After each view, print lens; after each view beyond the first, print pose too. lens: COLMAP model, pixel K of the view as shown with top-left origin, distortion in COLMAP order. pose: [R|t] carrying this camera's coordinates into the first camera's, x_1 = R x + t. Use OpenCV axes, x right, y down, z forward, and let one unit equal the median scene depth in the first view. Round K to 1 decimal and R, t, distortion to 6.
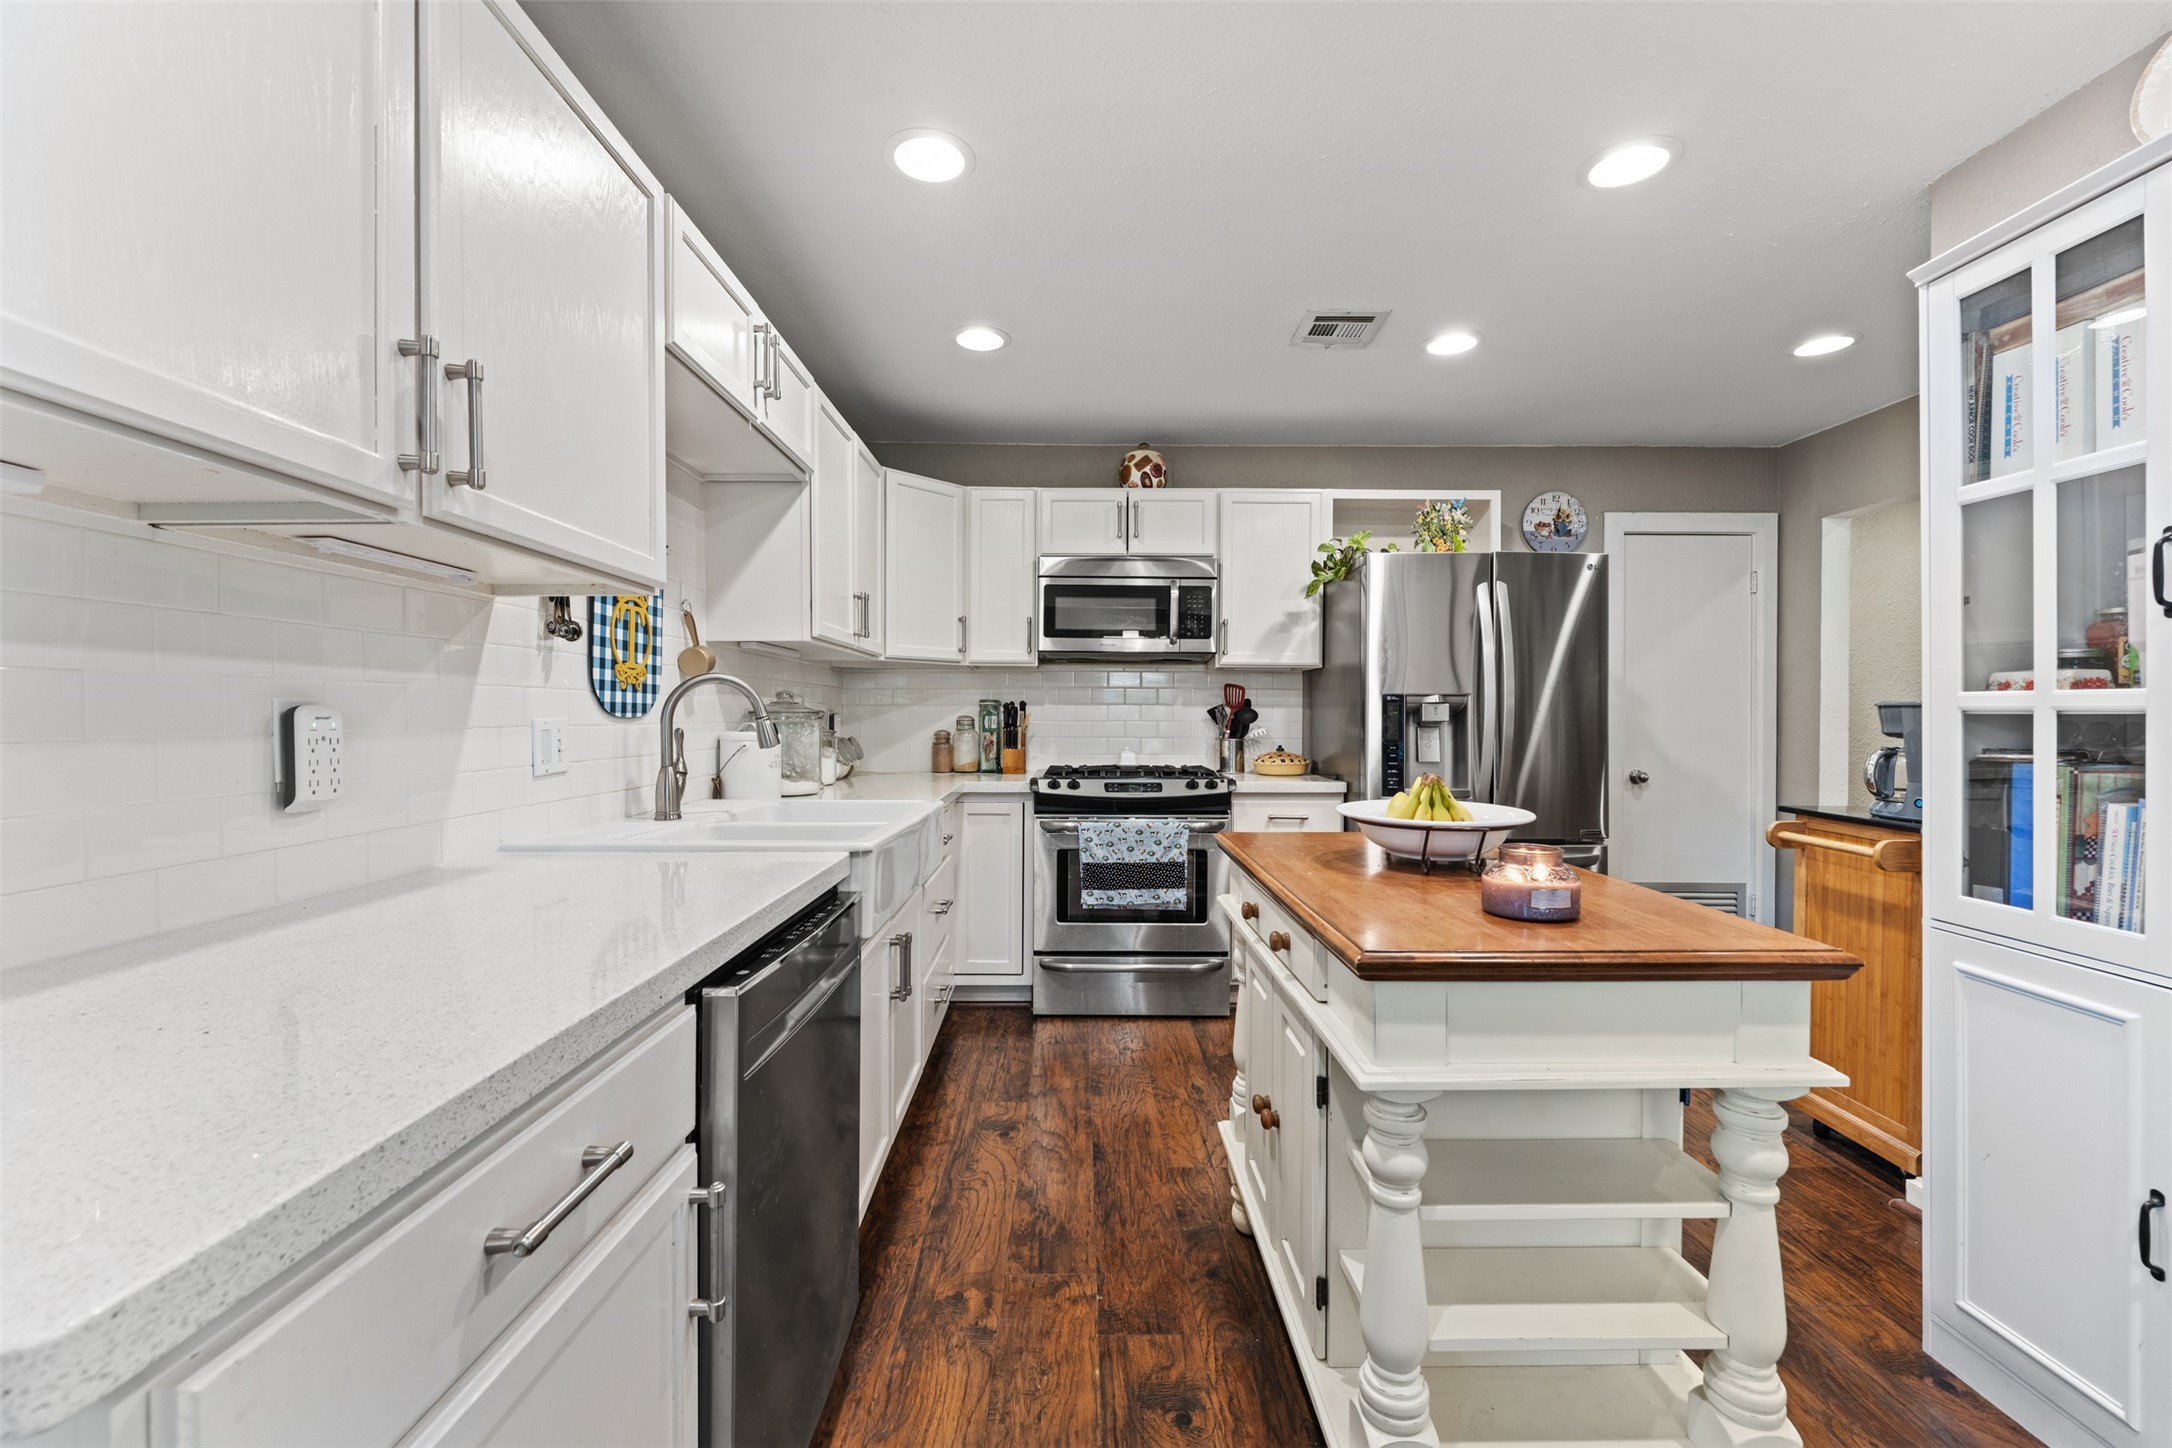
lens RADIAL K [[885.0, 0, 1079.7], [0, 885.0, 725.1], [0, 0, 1]] dist [-0.002114, 0.000031]
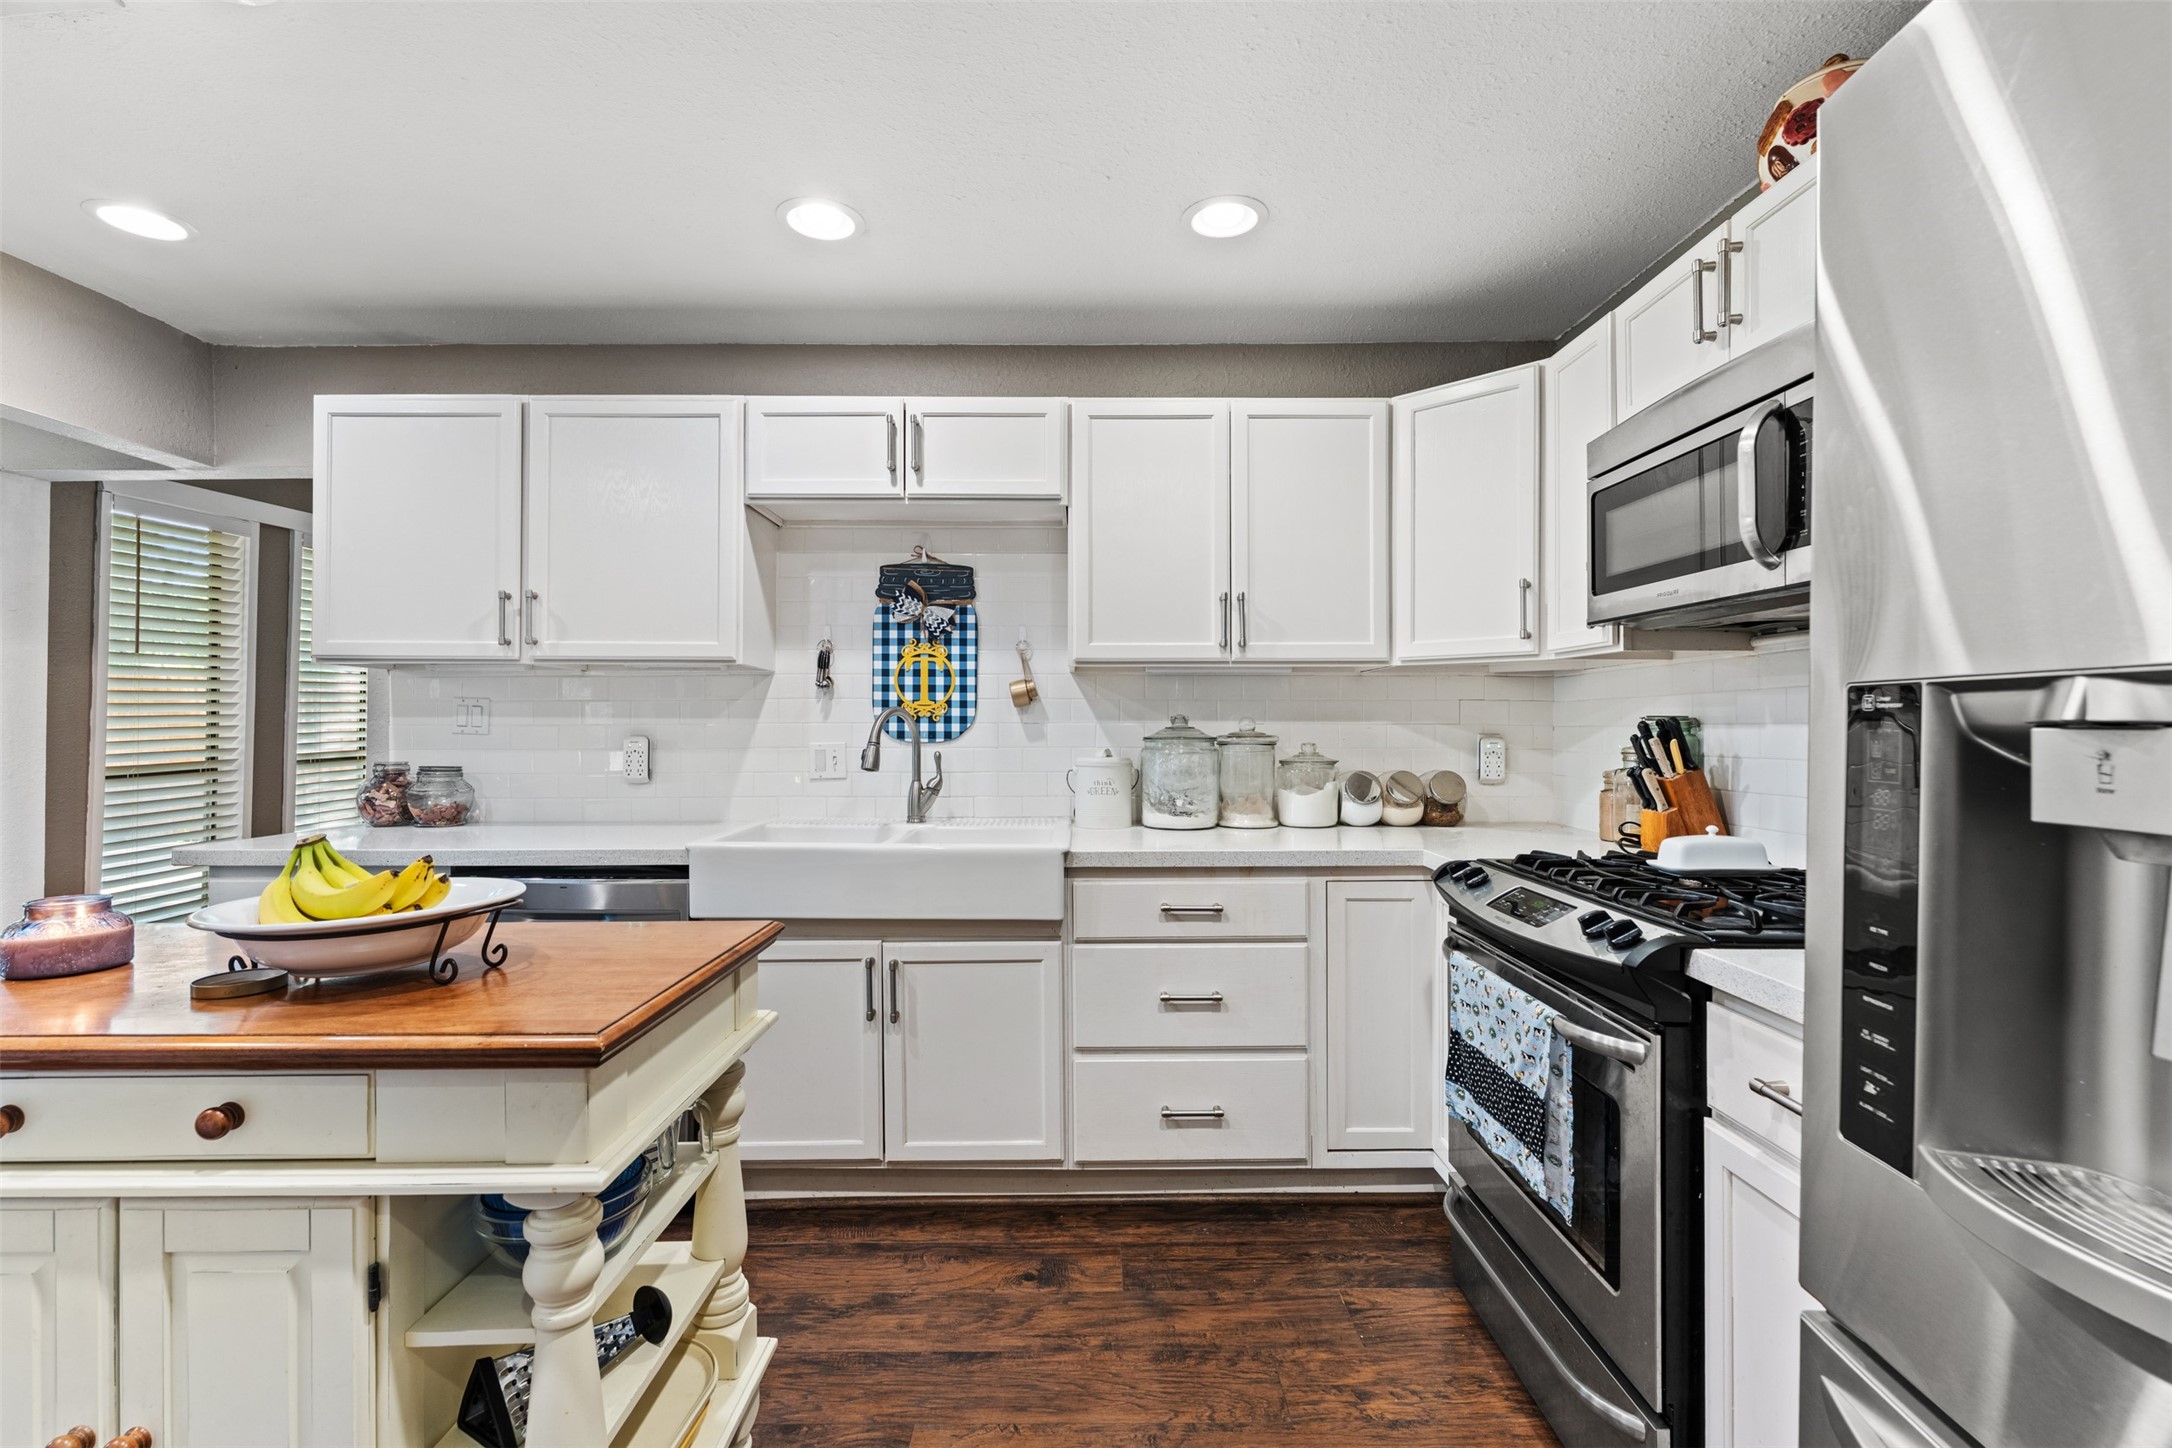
lens RADIAL K [[928.3, 0, 1059.5], [0, 928.3, 732.3], [0, 0, 1]] dist [0.000911, -0.000872]
pose [[0.006814, 0.011388, -0.999912, 0.612623], [-0.010272, 0.999883, 0.011318, -0.029619], [0.999924, 0.010194, 0.006930, 0.839368]]
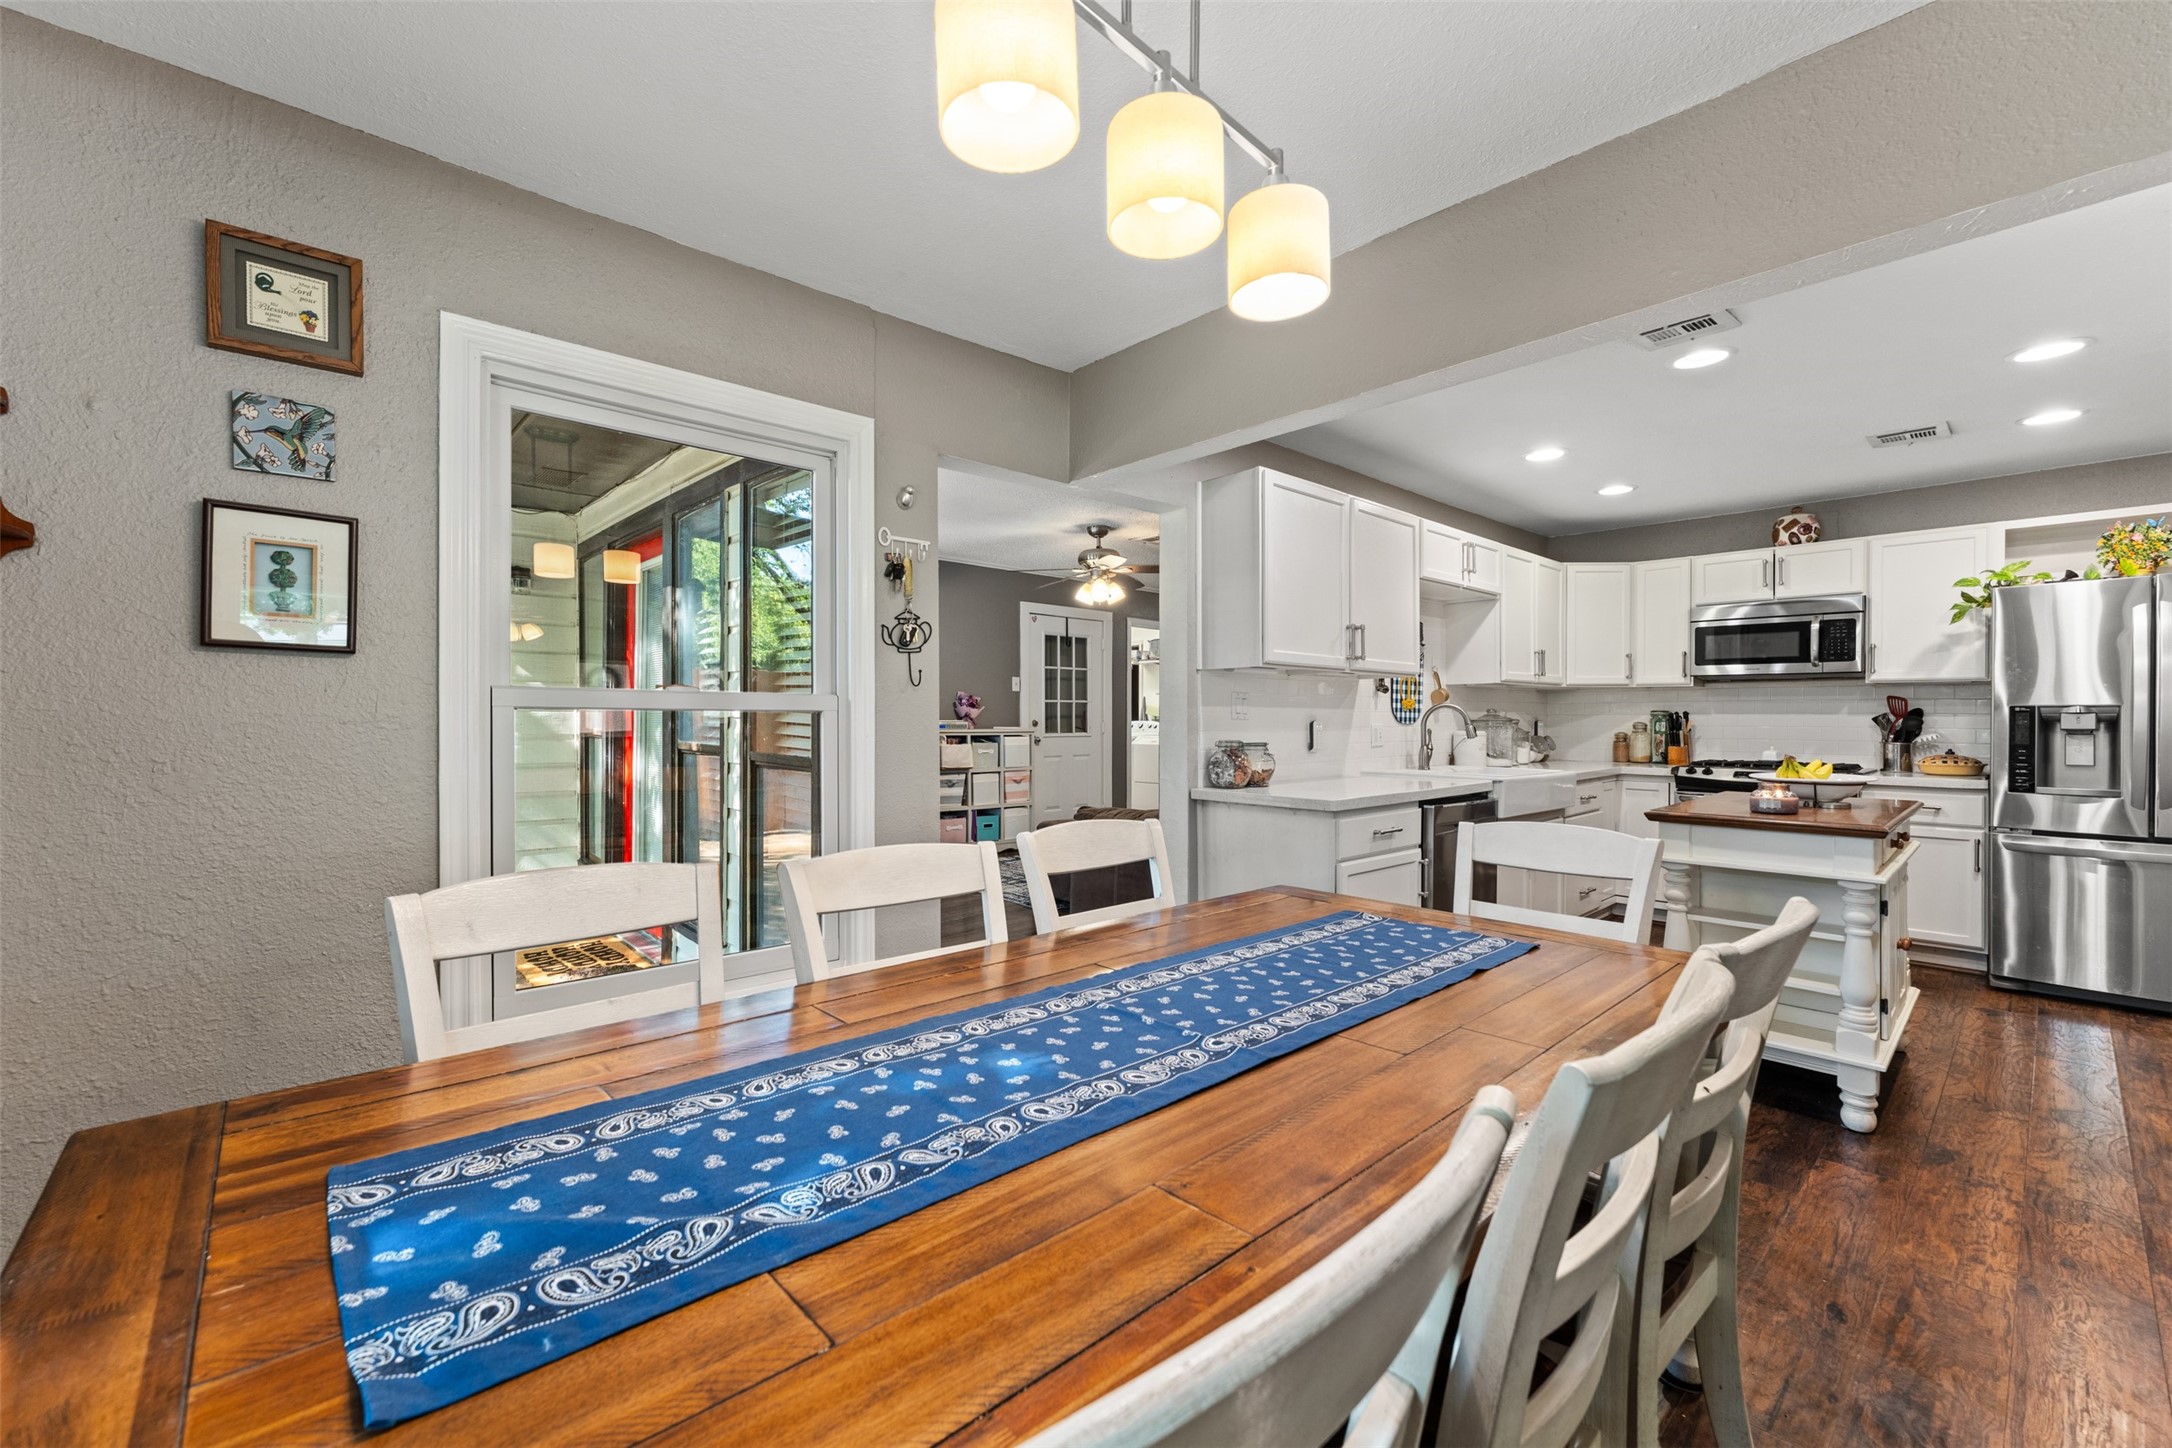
lens RADIAL K [[885.0, 0, 1080.9], [0, 885.0, 717.0], [0, 0, 1]] dist [-0.002114, 0.000031]
pose [[0.671313, -0.000100, -0.741174, 0.409033], [-0.007877, 0.999943, -0.007269, -0.002008], [0.741132, 0.010718, 0.671273, -0.766890]]
